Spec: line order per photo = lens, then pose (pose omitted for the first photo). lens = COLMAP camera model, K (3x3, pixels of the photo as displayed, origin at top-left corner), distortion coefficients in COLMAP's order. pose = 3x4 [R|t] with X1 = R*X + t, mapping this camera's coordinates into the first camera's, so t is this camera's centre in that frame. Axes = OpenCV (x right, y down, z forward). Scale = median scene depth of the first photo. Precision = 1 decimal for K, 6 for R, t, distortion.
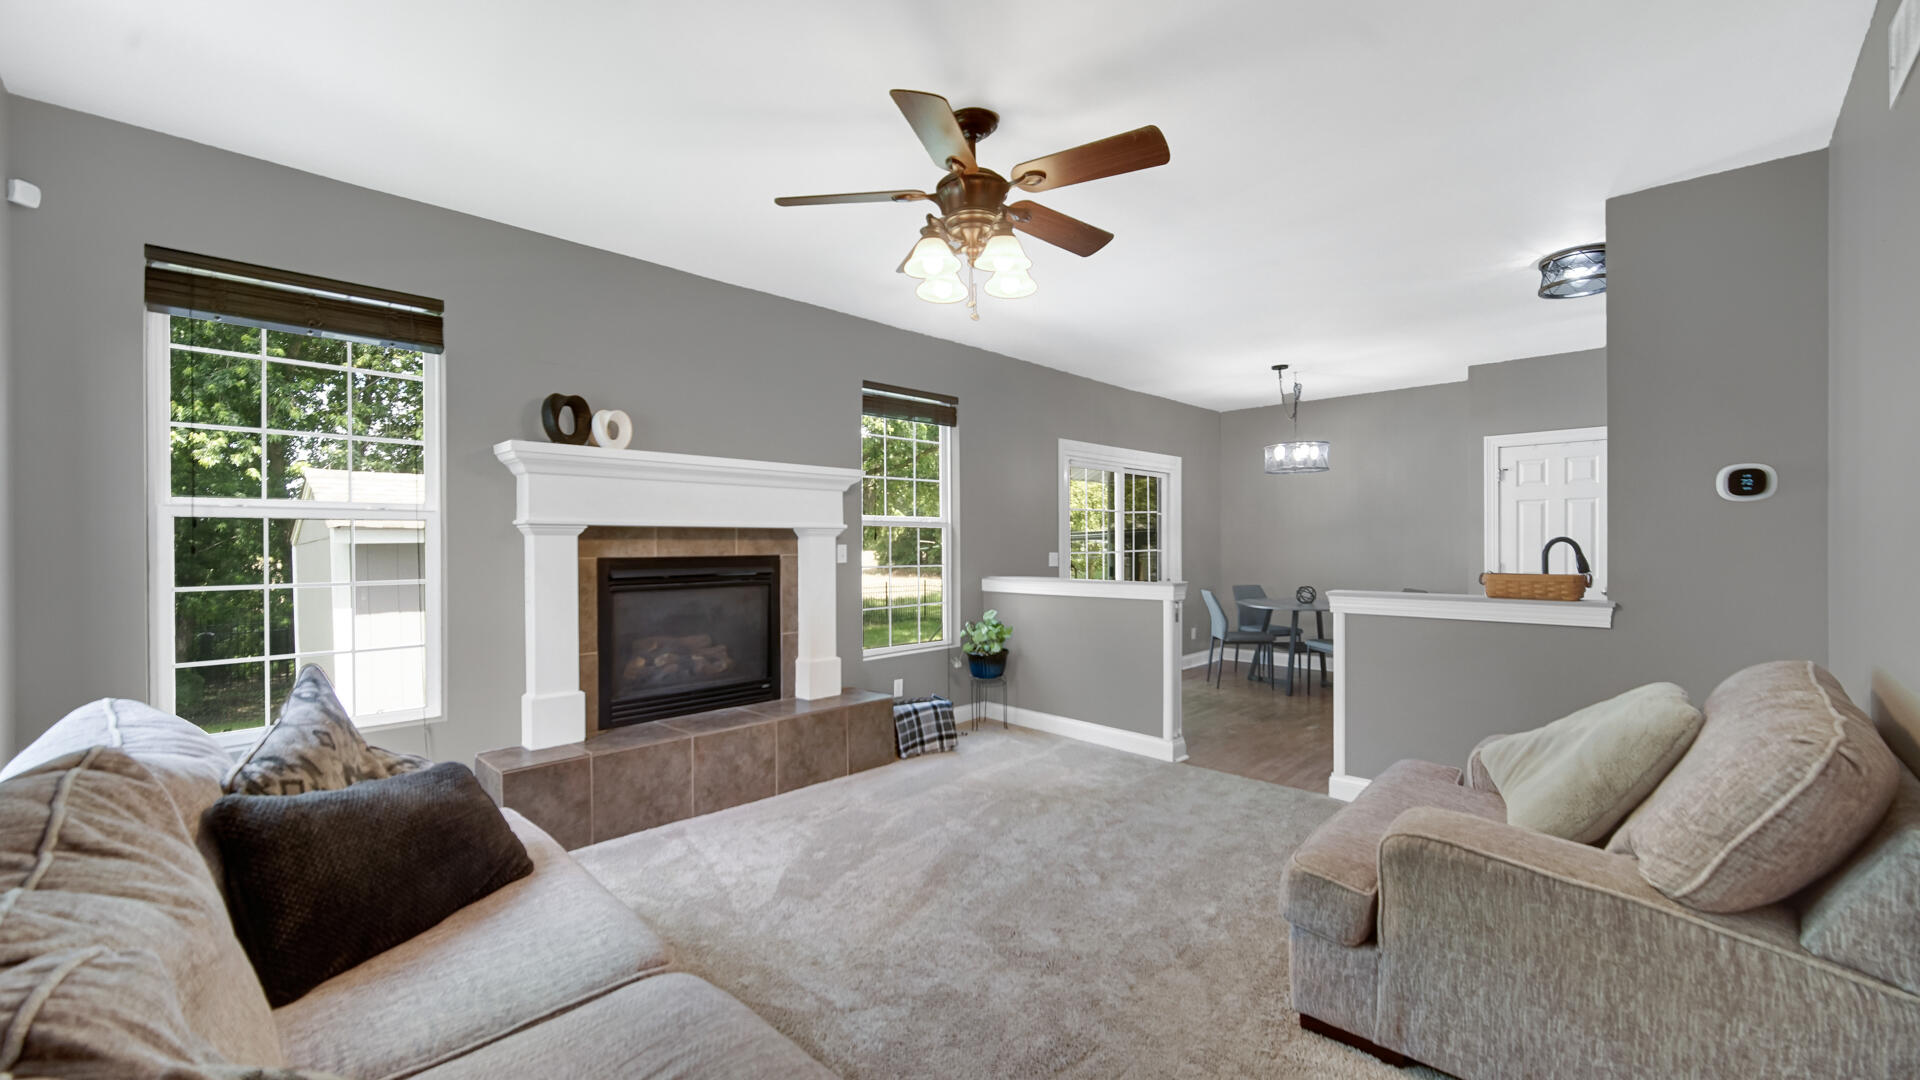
lens RADIAL K [[755.3, 0, 940.8], [0, 755.3, 533.4], [0, 0, 1]] dist [0.002505, -0.000092]
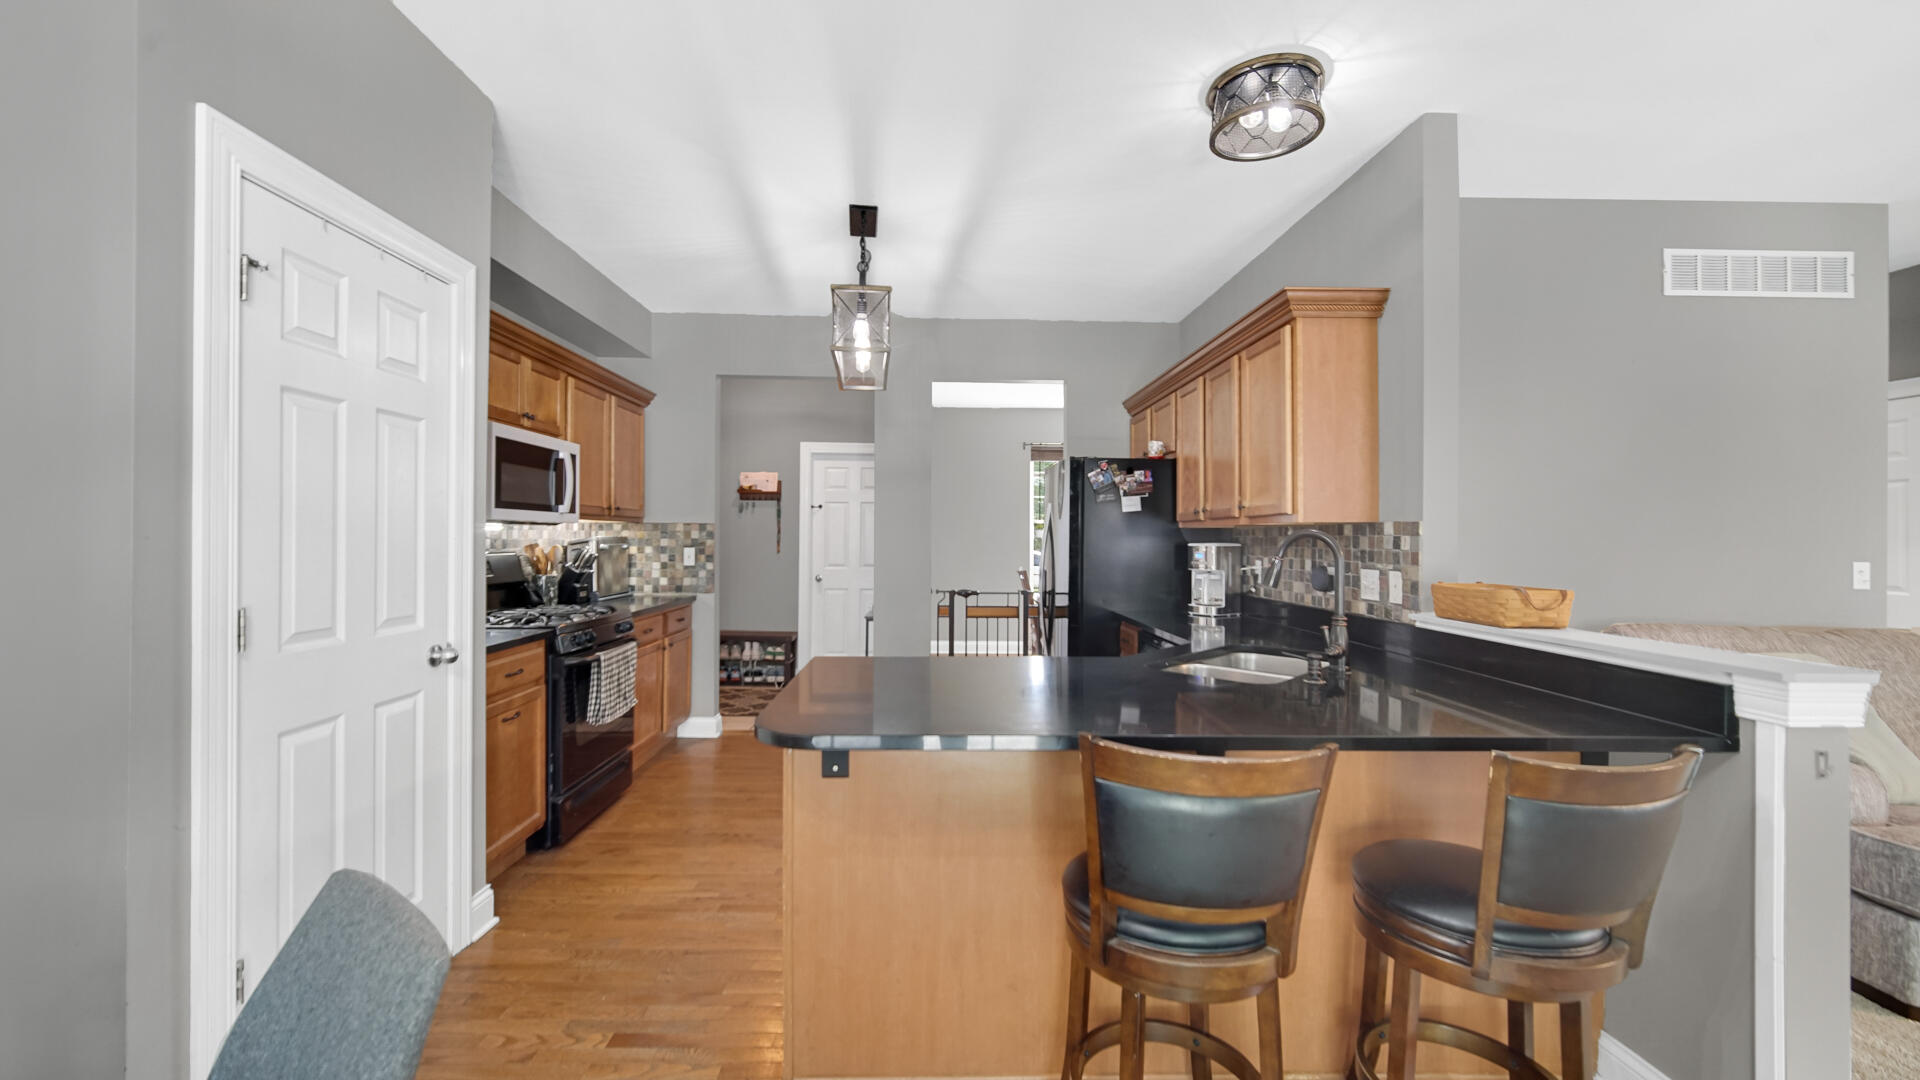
lens RADIAL K [[755.3, 0, 940.8], [0, 755.3, 533.4], [0, 0, 1]] dist [0.002505, -0.000092]
pose [[-0.720164, 0.004867, 0.693787, 0.579764], [-0.010123, 0.999795, -0.017522, 0.020780], [-0.693730, -0.019642, -0.719968, 1.552259]]
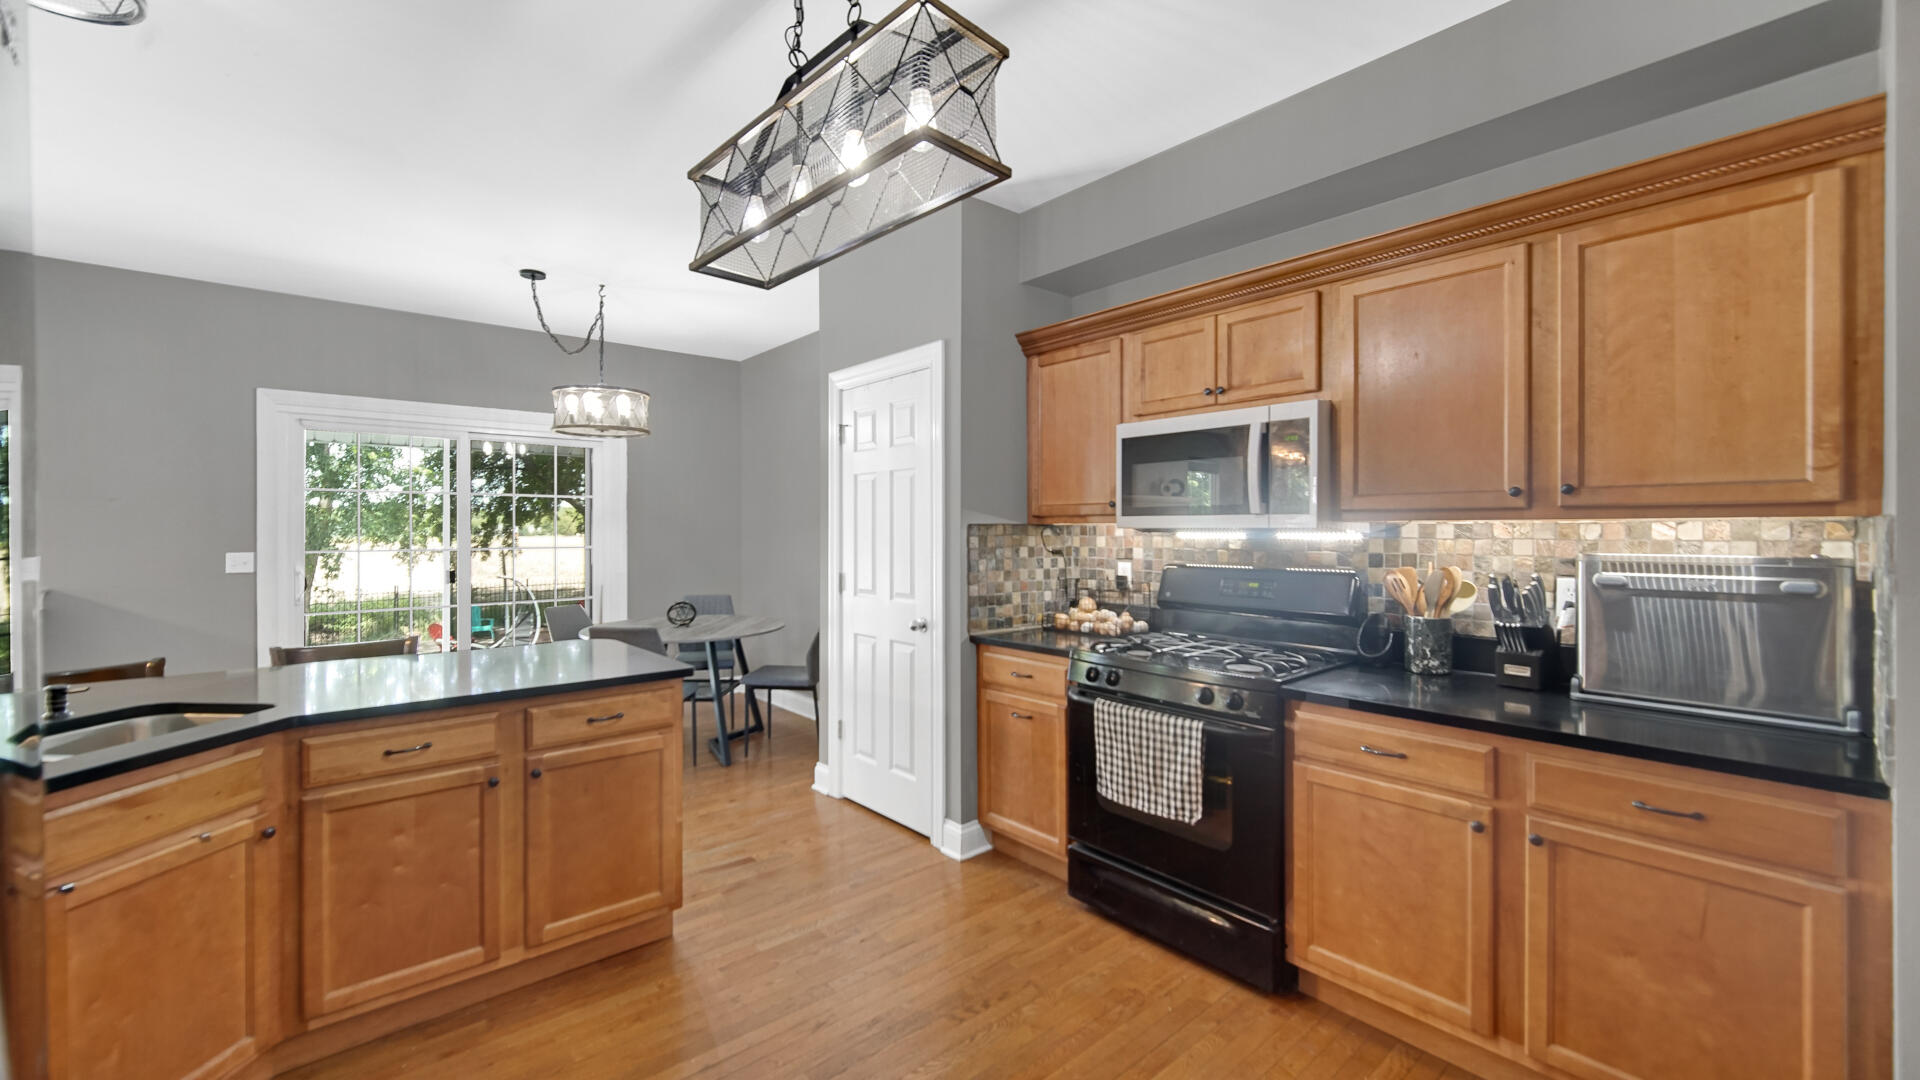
lens RADIAL K [[755.3, 0, 940.8], [0, 755.3, 533.4], [0, 0, 1]] dist [0.002505, -0.000092]
pose [[0.996543, 0.007735, -0.082715, 1.332459], [-0.006454, 0.999855, 0.015750, -0.007574], [0.082825, -0.015162, 0.996449, 0.581545]]
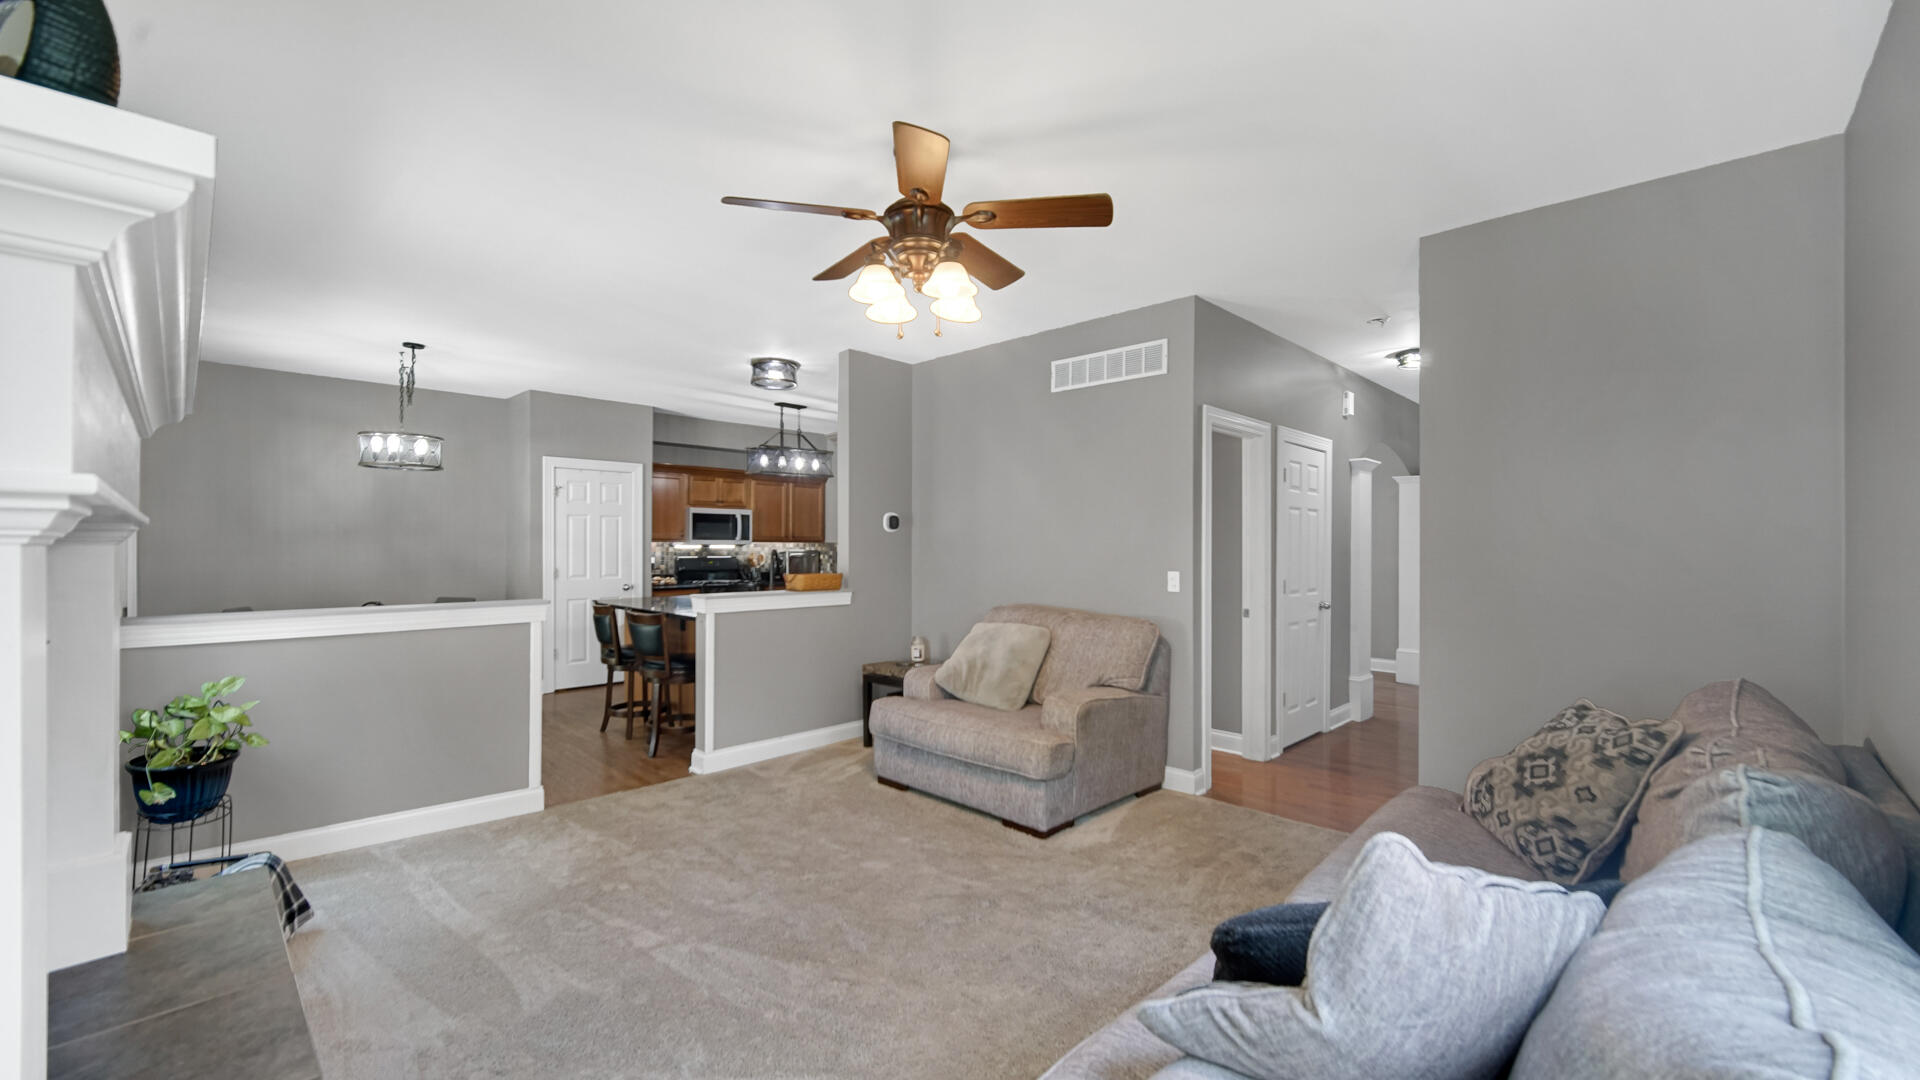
lens RADIAL K [[766.3, 0, 943.1], [0, 766.3, 548.9], [0, 0, 1]] dist [-0.000481, -0.000100]
pose [[0.001969, -0.000127, 0.999998, -0.635884], [-0.013975, 0.999902, 0.000155, 0.000258], [-0.999900, -0.013975, 0.001967, 0.625297]]
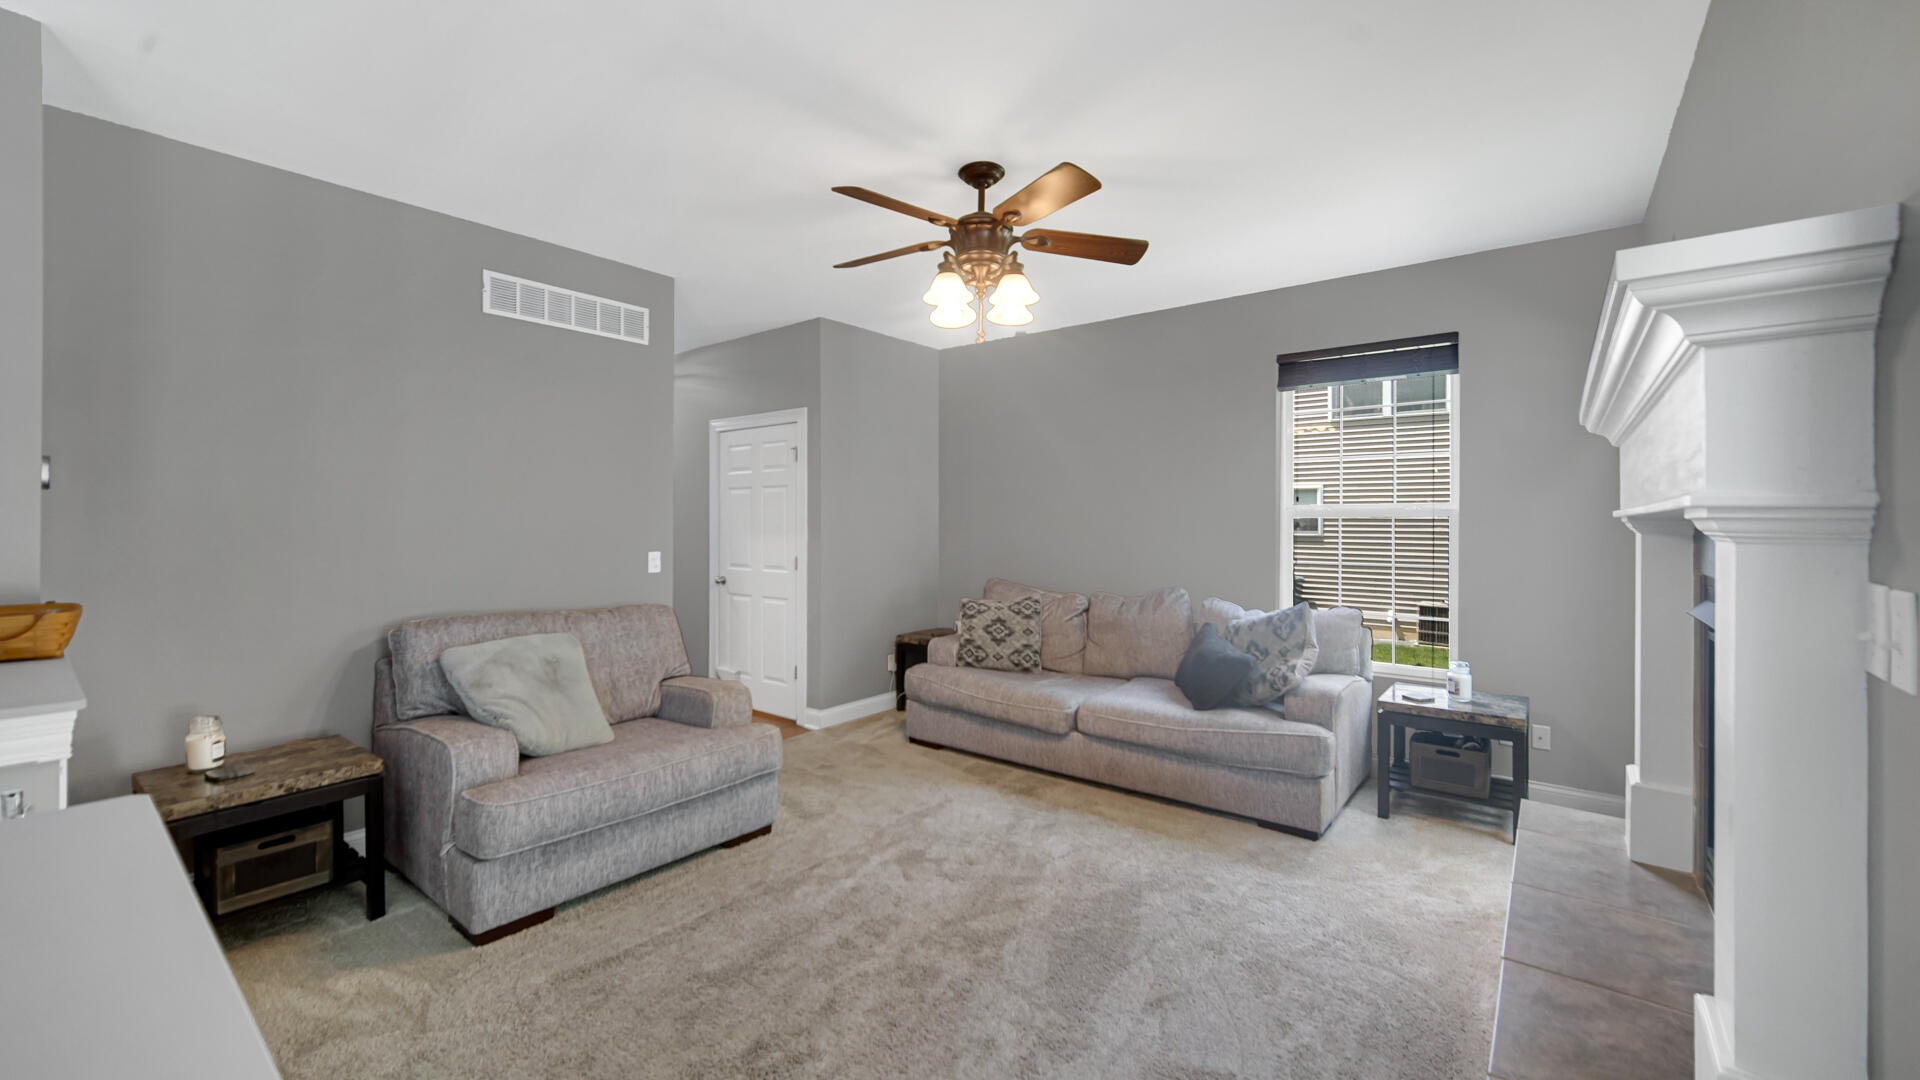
lens RADIAL K [[768.9, 0, 960.8], [0, 768.9, 518.8], [0, 0, 1]] dist [0.000523, -0.000151]
pose [[-0.992175, 0.002490, -0.124829, 0.153116], [0.004340, 0.999885, -0.014555, -0.000228], [0.124778, -0.014982, -0.992072, 1.391635]]
